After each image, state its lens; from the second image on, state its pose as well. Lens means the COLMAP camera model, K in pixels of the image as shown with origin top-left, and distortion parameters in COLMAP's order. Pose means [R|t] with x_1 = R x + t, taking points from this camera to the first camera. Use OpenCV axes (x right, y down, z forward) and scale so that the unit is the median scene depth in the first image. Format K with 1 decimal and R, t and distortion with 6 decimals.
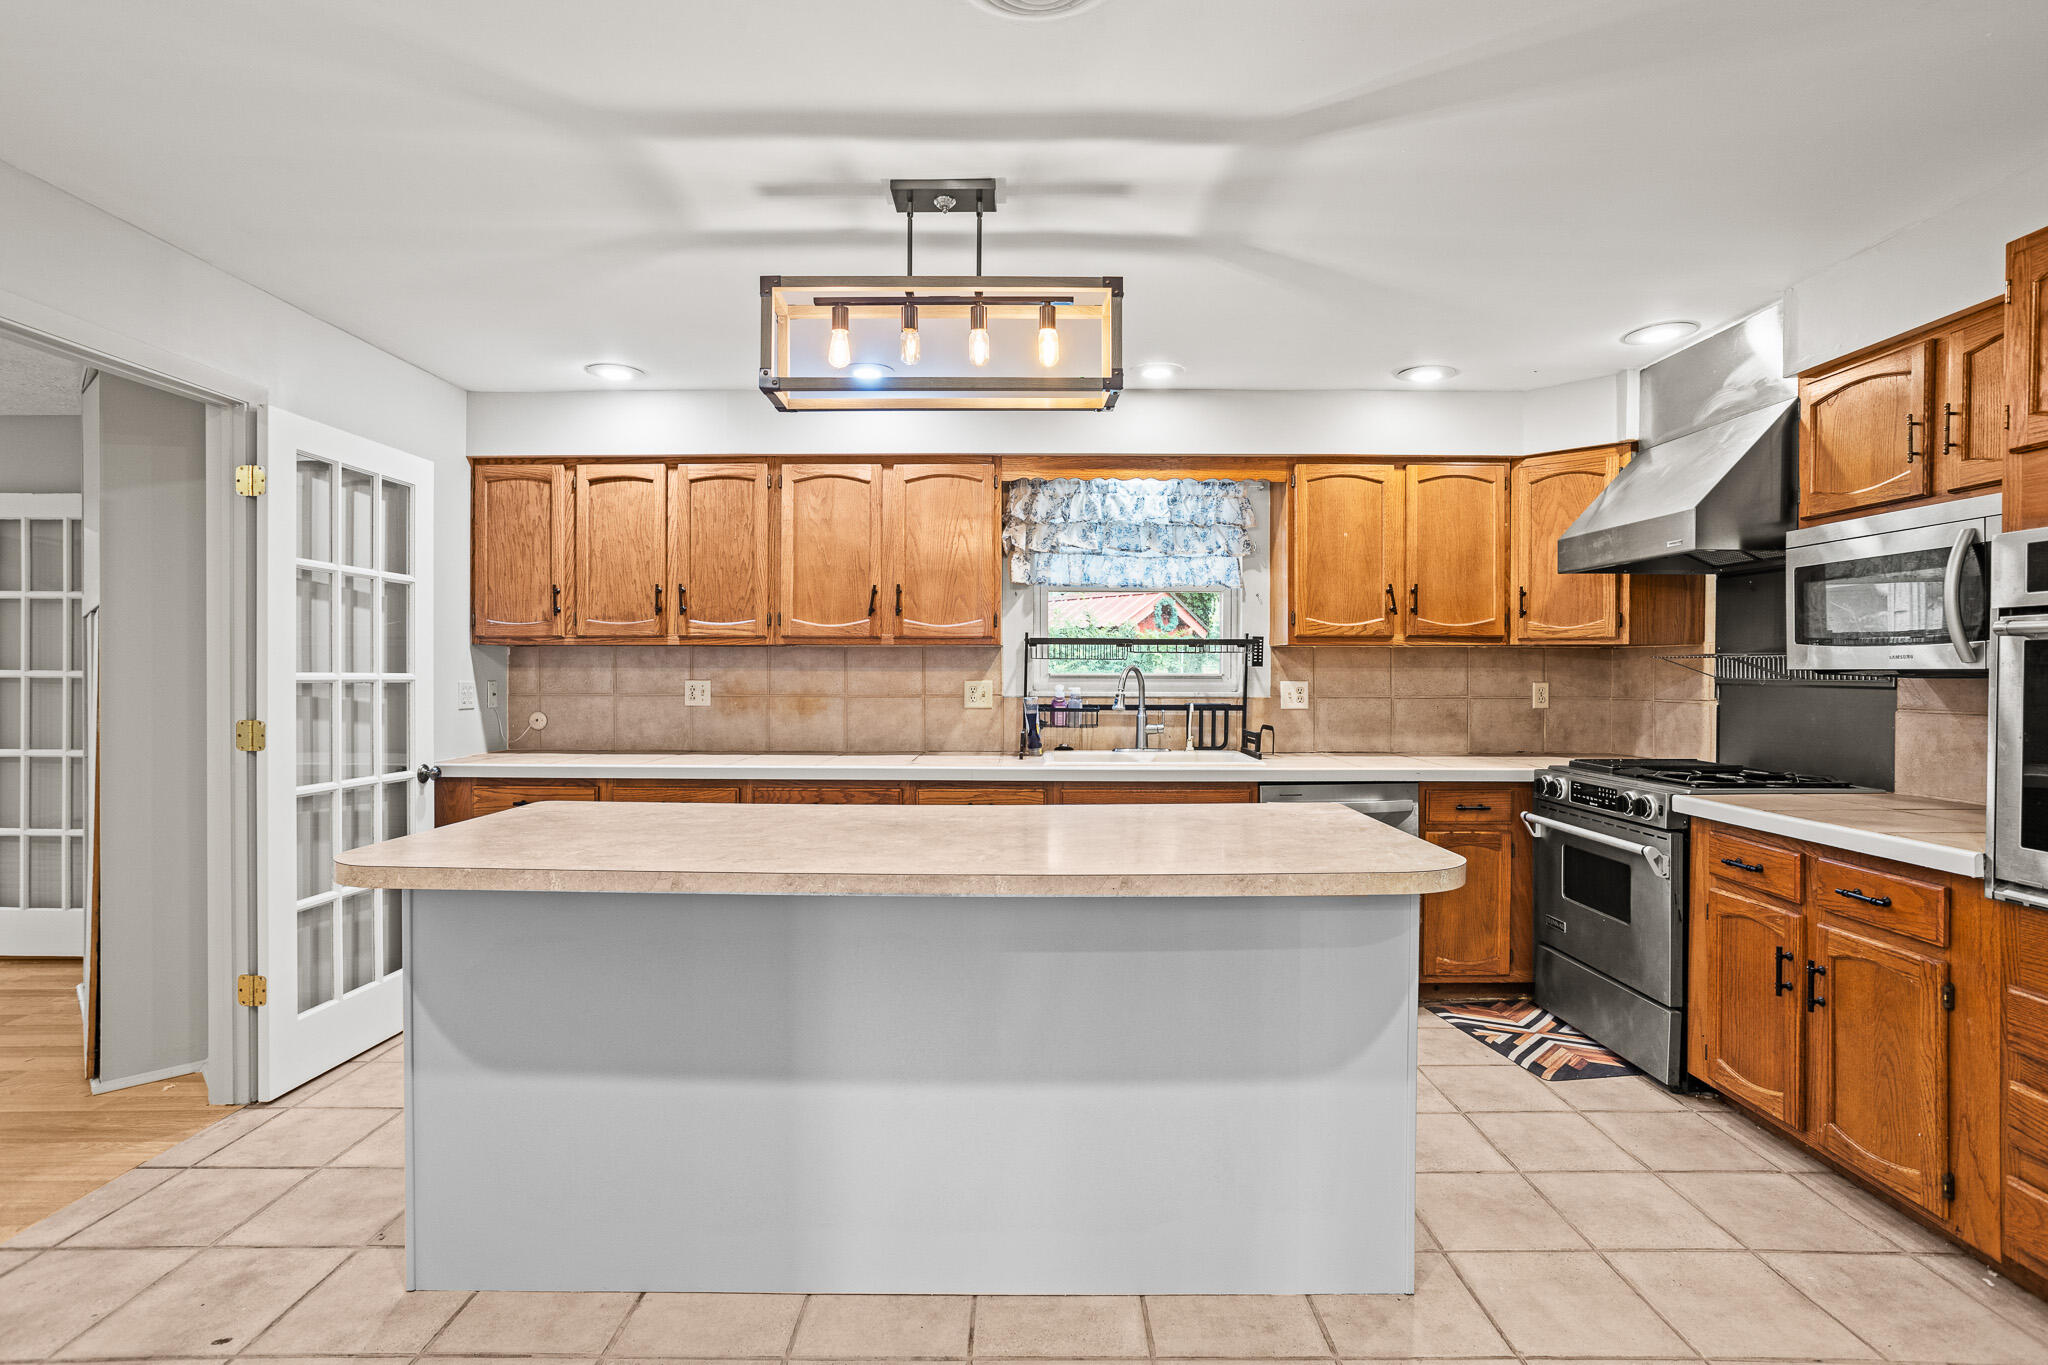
lens RADIAL K [[991.7, 0, 1030.1], [0, 991.7, 676.7], [0, 0, 1]] dist [-0.053942, 0.034237]
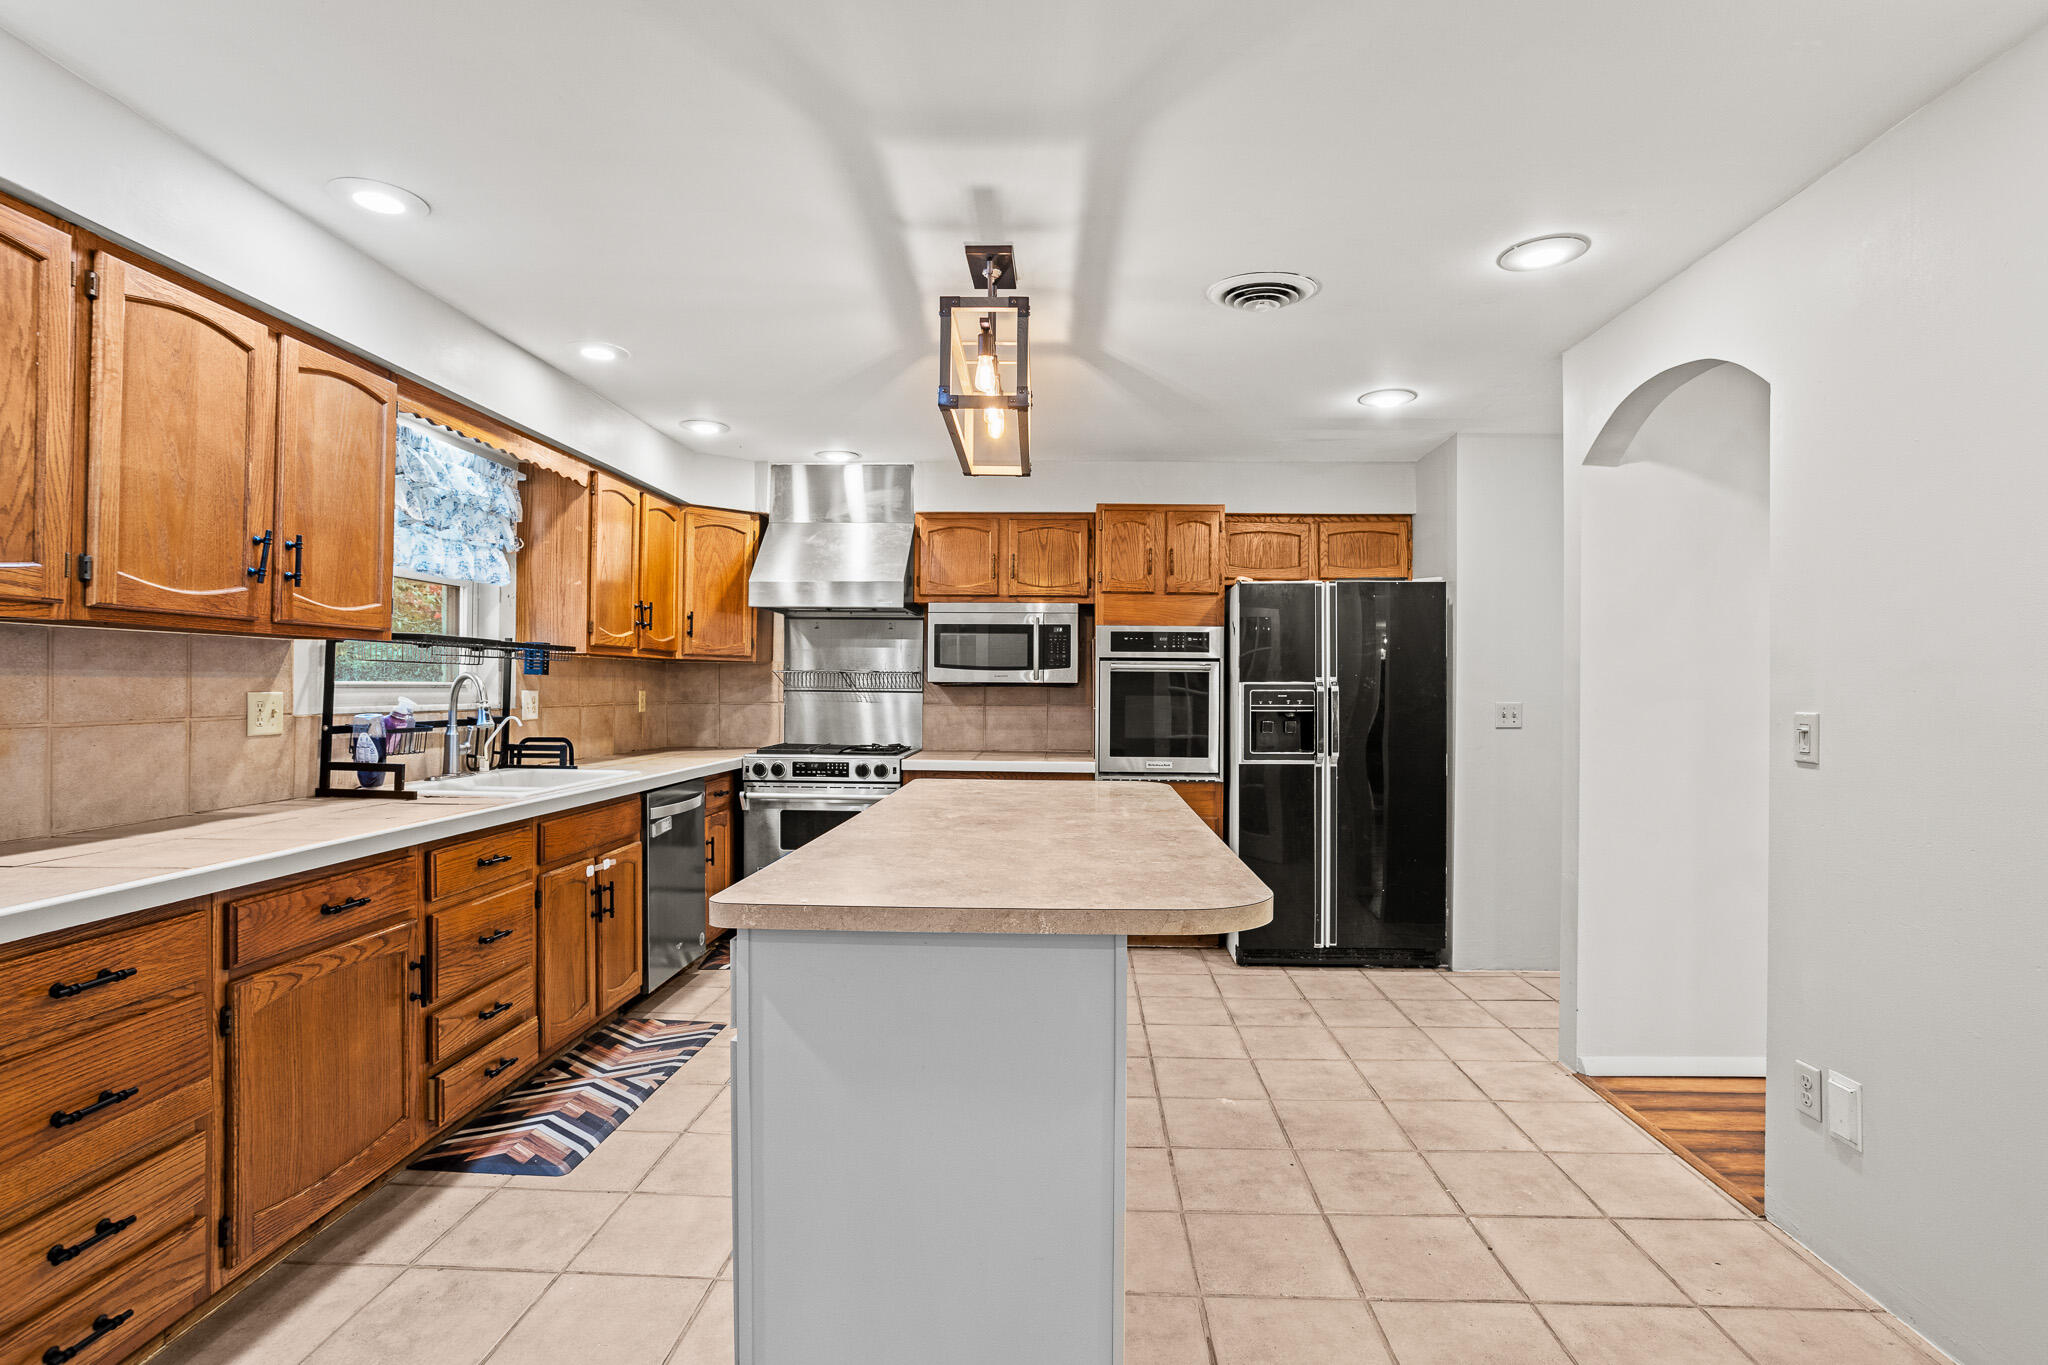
lens RADIAL K [[990.1, 0, 1058.0], [0, 990.1, 679.6], [0, 0, 1]] dist [-0.062086, 0.031678]
pose [[0.032037, 0.005047, 0.999474, -0.704011], [-0.001315, 0.999987, -0.005007, -0.001895], [-0.999486, -0.001154, 0.032043, 0.507469]]
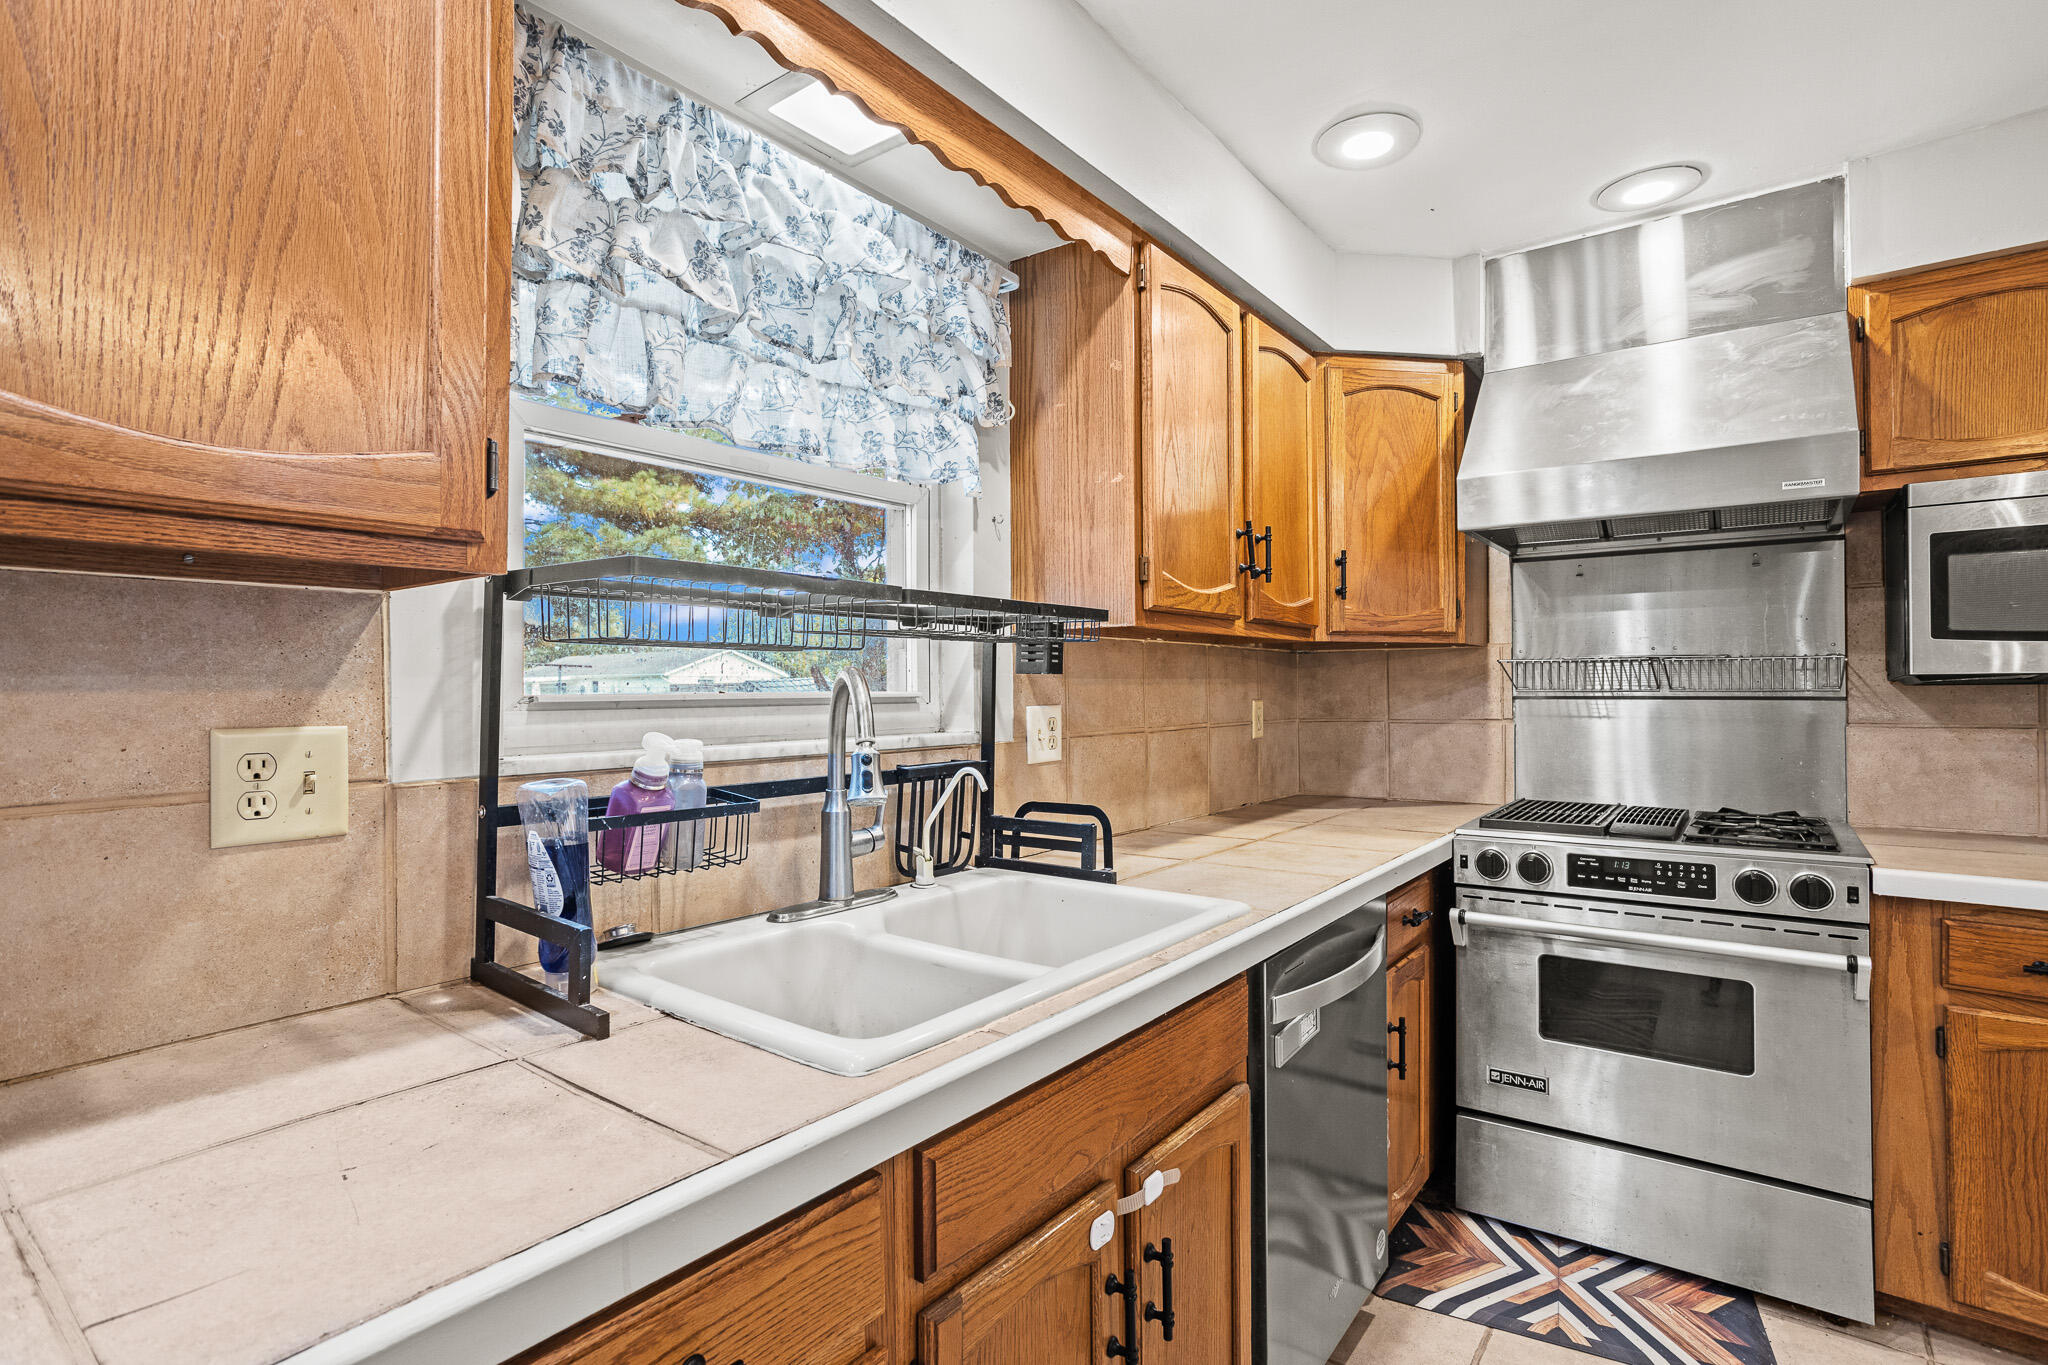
lens RADIAL K [[1003.4, 0, 1035.3], [0, 1003.4, 686.6], [0, 0, 1]] dist [-0.049455, 0.028647]
pose [[0.614049, -0.004754, 0.789254, -0.138919], [0.013886, 0.999892, -0.004780, -0.002675], [-0.789146, 0.013895, 0.614049, 0.760797]]
